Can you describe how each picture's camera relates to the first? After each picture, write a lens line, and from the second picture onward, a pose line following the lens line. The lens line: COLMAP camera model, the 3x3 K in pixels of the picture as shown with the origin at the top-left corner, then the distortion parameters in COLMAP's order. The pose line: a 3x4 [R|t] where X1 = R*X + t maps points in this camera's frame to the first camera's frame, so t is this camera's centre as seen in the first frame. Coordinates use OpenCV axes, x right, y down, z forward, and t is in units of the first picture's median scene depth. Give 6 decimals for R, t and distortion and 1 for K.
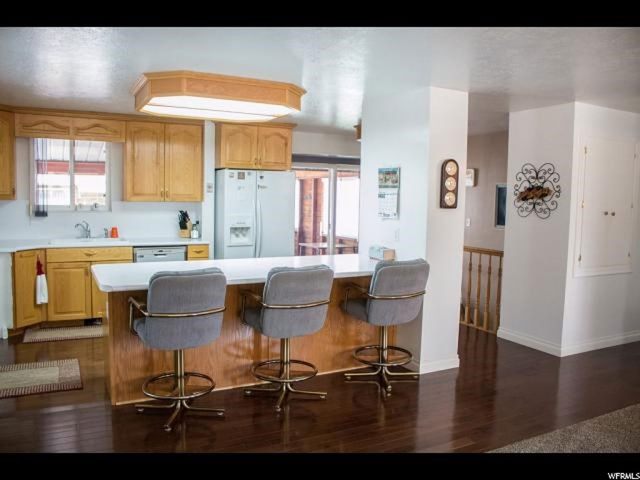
lens RADIAL K [[529.0, 0, 318.3], [0, 529.0, 238.5], [0, 0, 1]] dist [-0.148784, 0.118116]
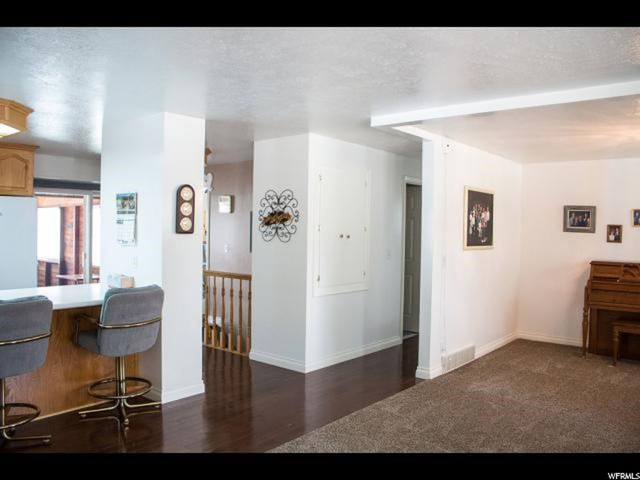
lens RADIAL K [[529.0, 0, 321.7], [0, 529.0, 238.0], [0, 0, 1]] dist [-0.148784, 0.118116]
pose [[0.920322, -0.014668, 0.390888, 0.085456], [0.036267, 0.998192, -0.047932, 0.007340], [-0.389478, 0.058289, 0.919190, -0.018123]]
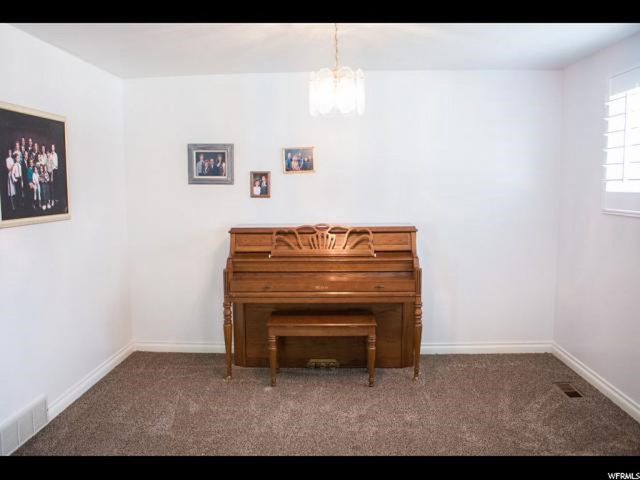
lens RADIAL K [[529.0, 0, 296.1], [0, 529.0, 259.6], [0, 0, 1]] dist [-0.148784, 0.118116]
pose [[0.531871, -0.148174, 0.833761, 0.515345], [0.091395, 0.988866, 0.117436, -0.011529], [-0.841879, 0.013741, 0.539492, 0.328000]]
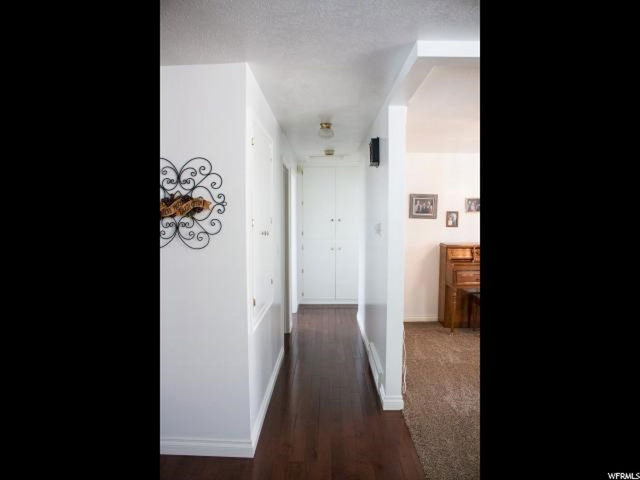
lens RADIAL K [[391.4, 0, 317.6], [0, 391.4, 242.9], [0, 0, 1]] dist [-0.105975, -0.000770]
pose [[0.475226, -0.084728, 0.875775, 0.106652], [0.081813, 0.995296, 0.051896, -0.058236], [-0.876052, 0.046987, 0.479922, 0.663943]]
